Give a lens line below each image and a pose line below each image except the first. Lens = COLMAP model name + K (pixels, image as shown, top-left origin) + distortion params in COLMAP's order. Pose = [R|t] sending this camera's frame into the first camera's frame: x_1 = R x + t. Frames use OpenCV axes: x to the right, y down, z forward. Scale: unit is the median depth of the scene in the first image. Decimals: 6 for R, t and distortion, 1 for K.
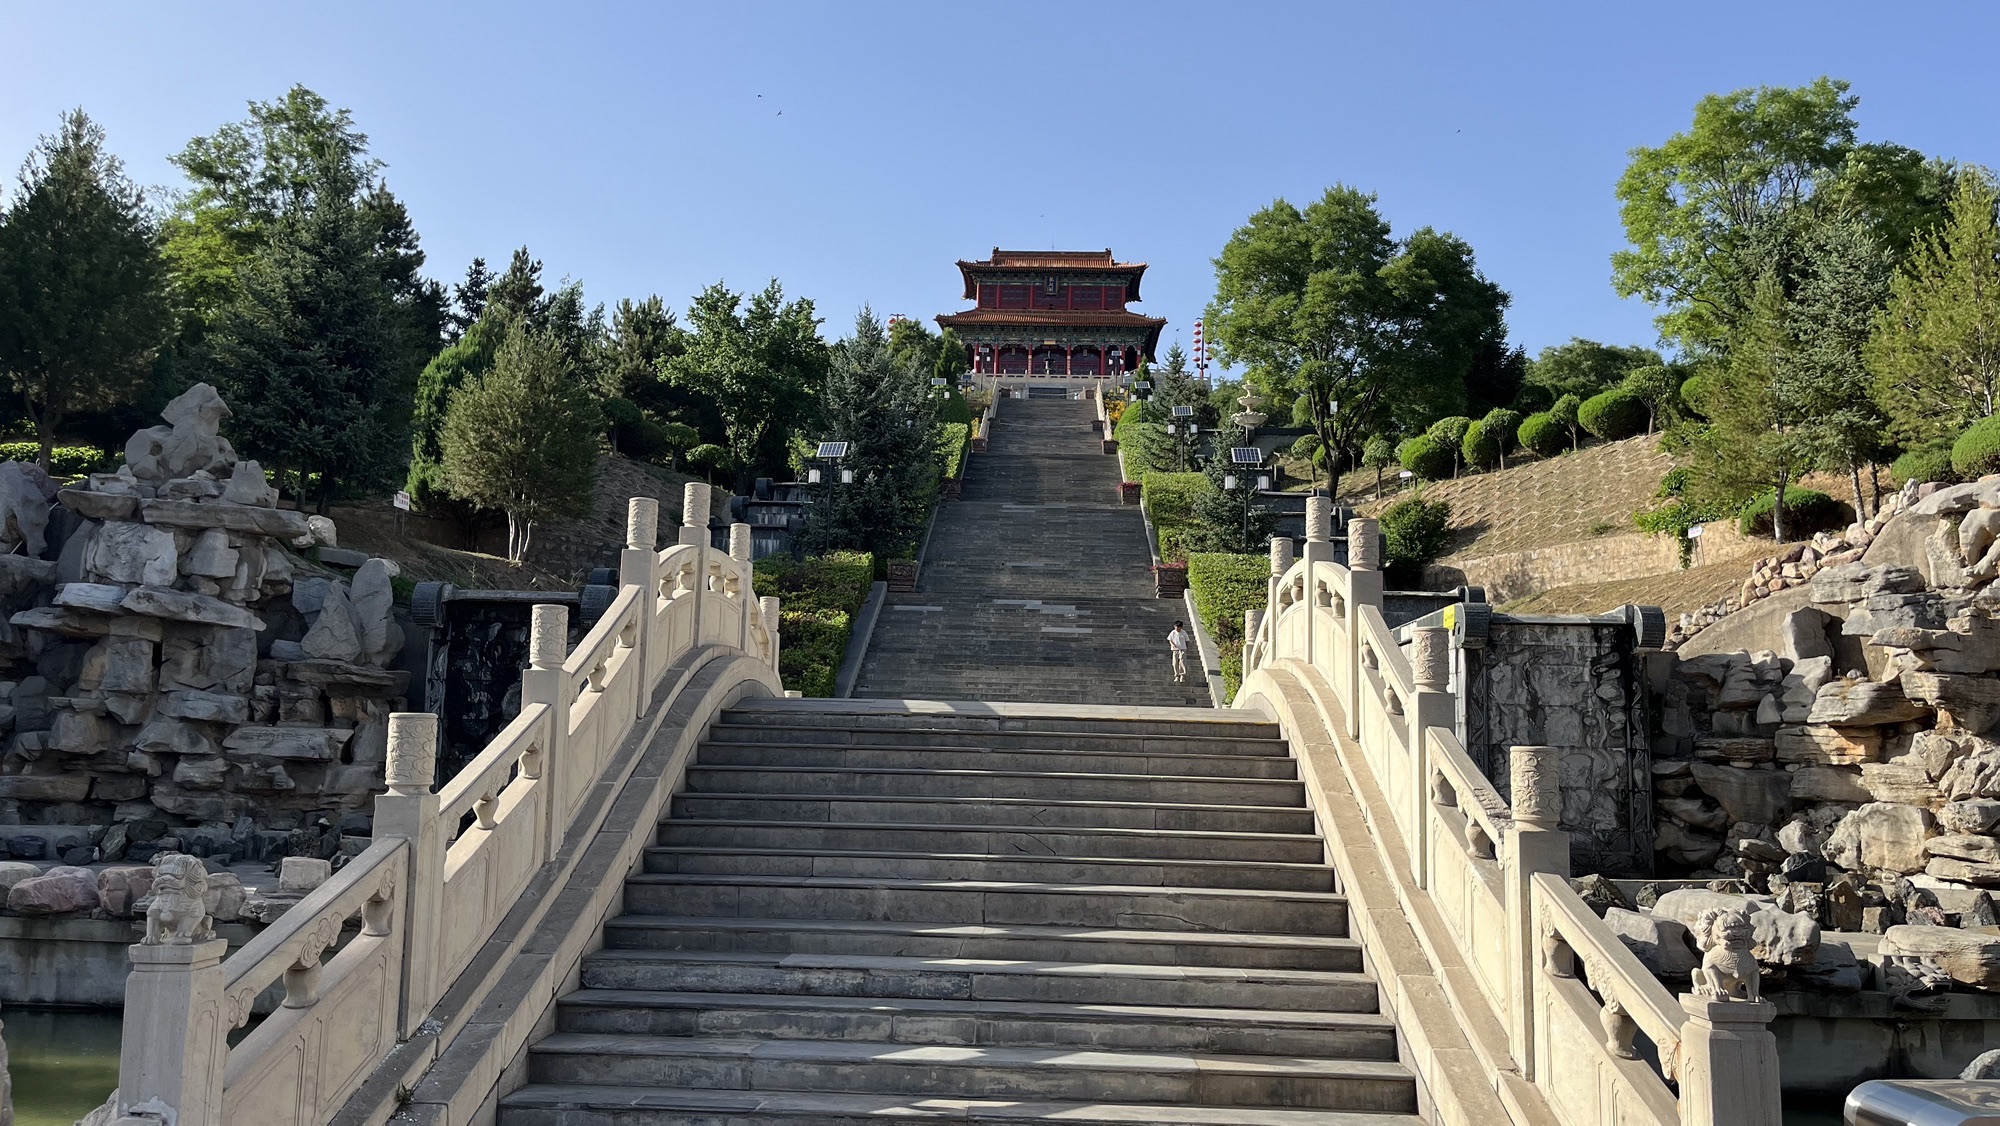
lens RADIAL K [[1517.0, 0, 1000.0], [0, 1517.0, 563.0], [0, 0, 1]] dist [0.019399, -0.006968]
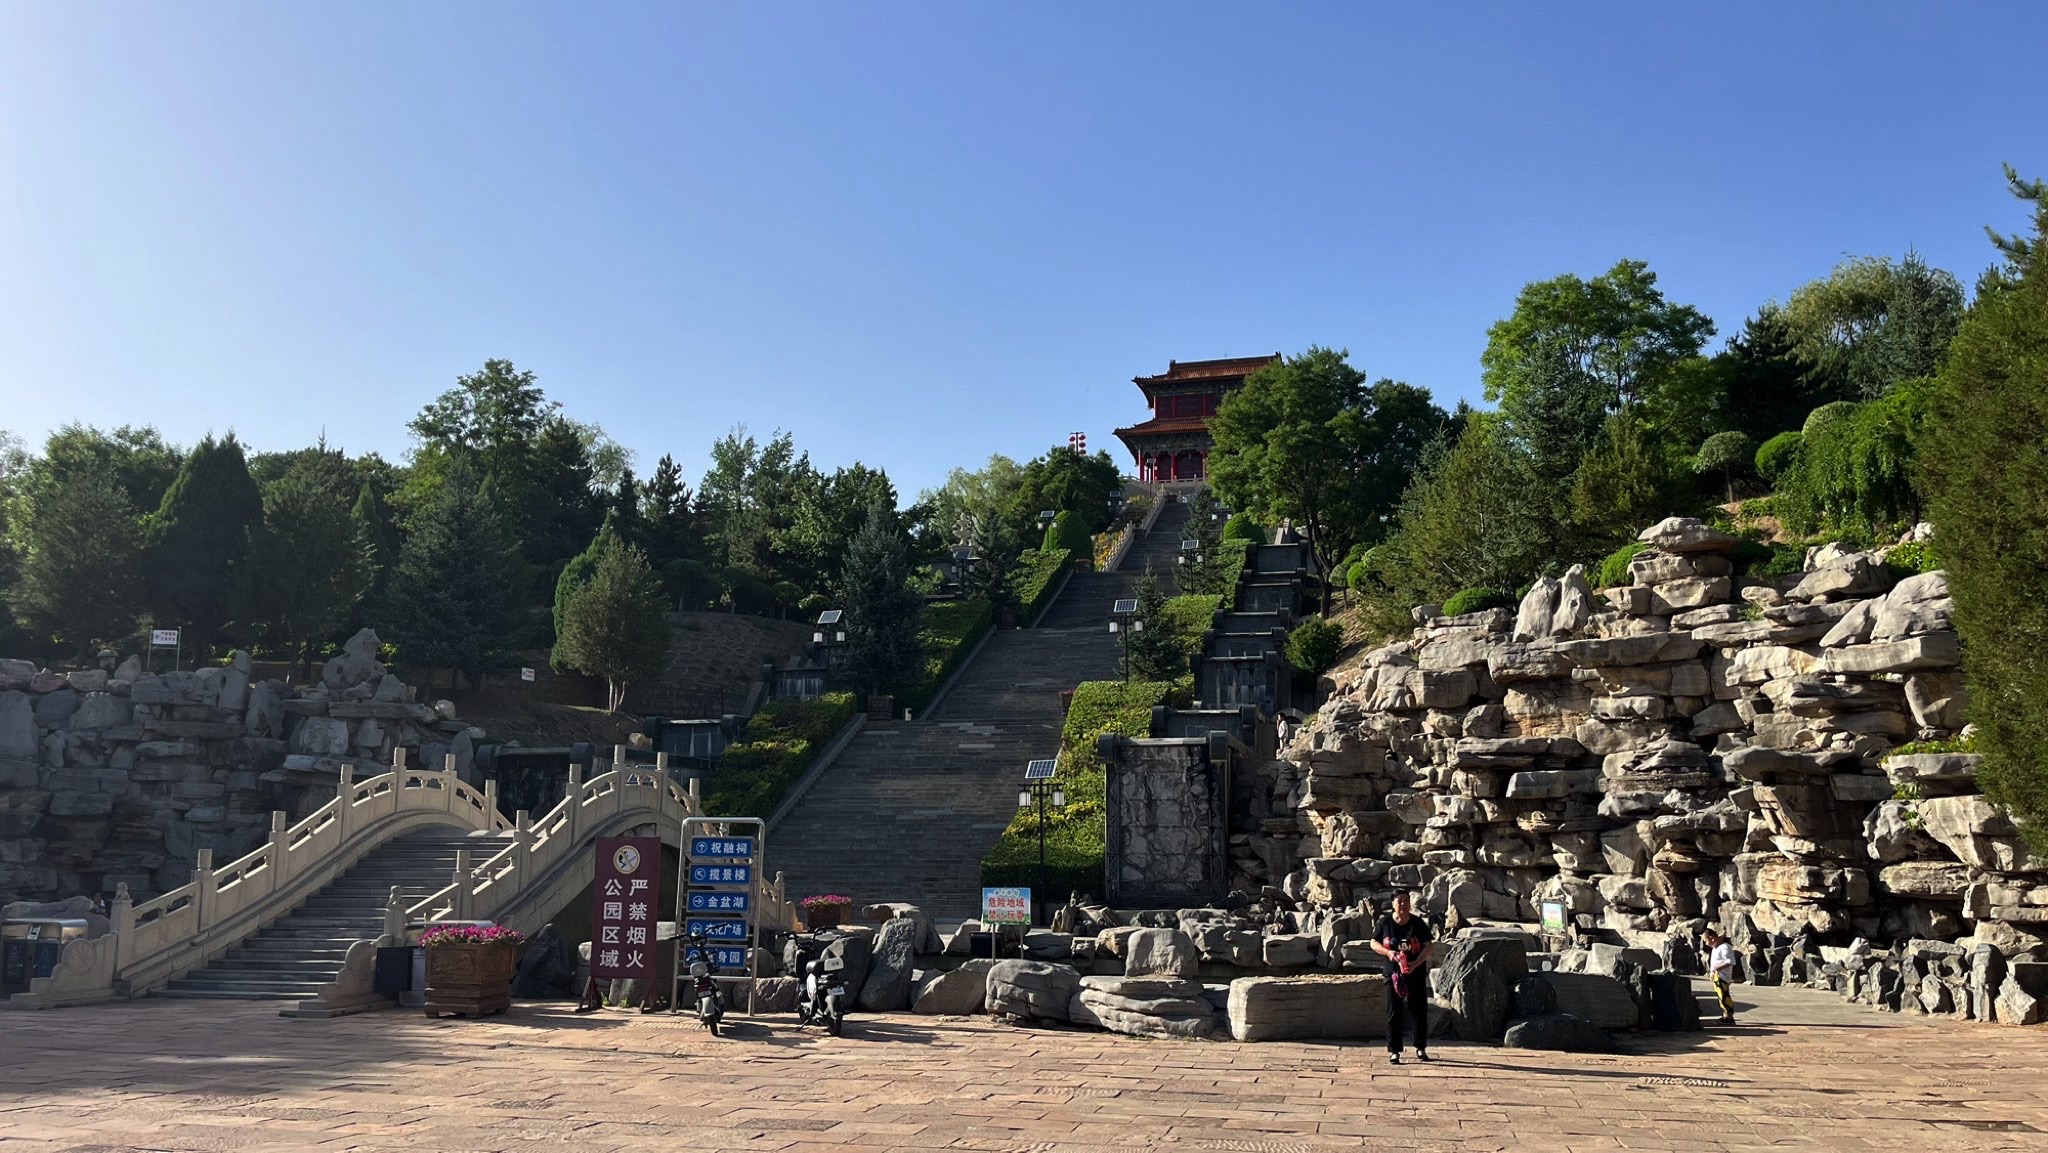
lens RADIAL K [[1553.4, 0, 1024.0], [0, 1553.4, 576.5], [0, 0, 1]] dist [0.019399, -0.006968]
pose [[0.978751, -0.058430, -0.196552, 0.309000], [0.051218, 0.997821, -0.041586, -0.040065], [0.198553, 0.030636, 0.979611, -0.312092]]
